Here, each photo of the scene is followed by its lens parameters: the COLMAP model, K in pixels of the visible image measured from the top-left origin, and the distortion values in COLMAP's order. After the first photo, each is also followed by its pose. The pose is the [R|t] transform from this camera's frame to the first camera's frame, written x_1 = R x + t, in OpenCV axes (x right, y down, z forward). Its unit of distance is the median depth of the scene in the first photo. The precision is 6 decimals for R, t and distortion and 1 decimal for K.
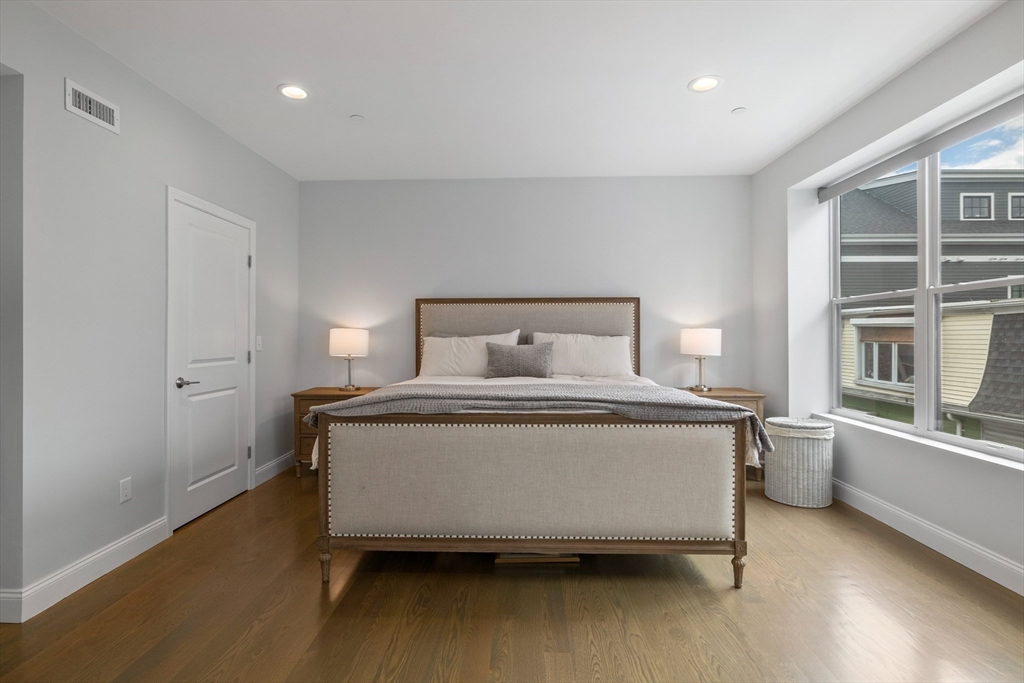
lens RADIAL K [[496.5, 0, 513.4], [0, 496.5, 336.5], [0, 0, 1]] dist [-0.004432, 0.001175]
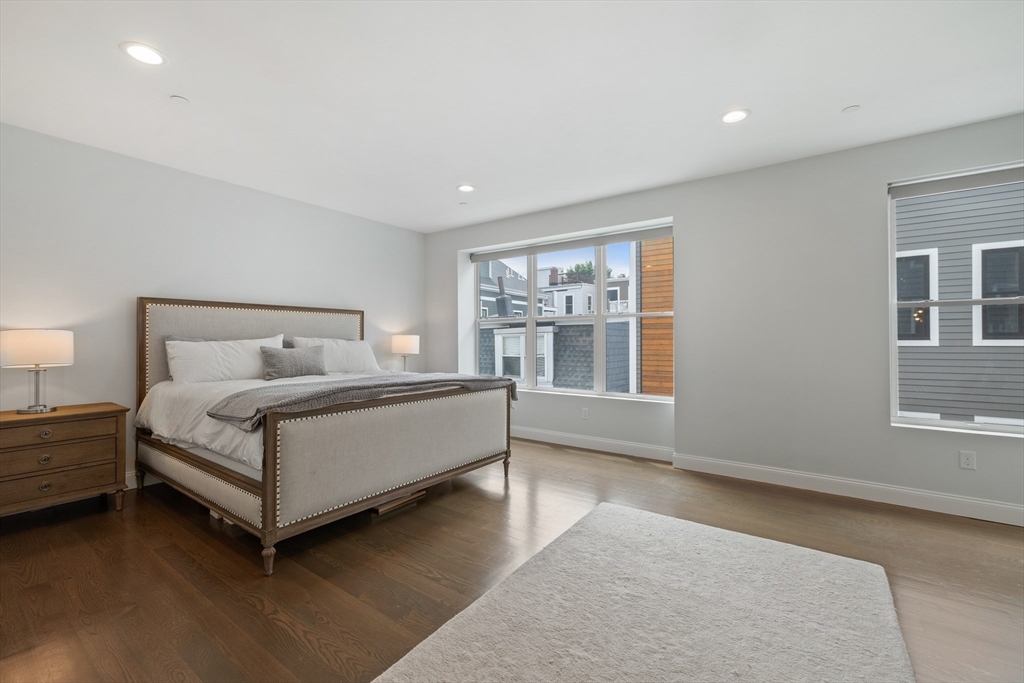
lens RADIAL K [[438.9, 0, 518.2], [0, 438.9, 336.3], [0, 0, 1]] dist [0.002597, -0.000847]
pose [[0.550551, 0.010095, 0.834741, -0.768563], [0.000707, 0.999921, -0.012559, 0.004663], [-0.834802, 0.007505, 0.550500, 0.047262]]
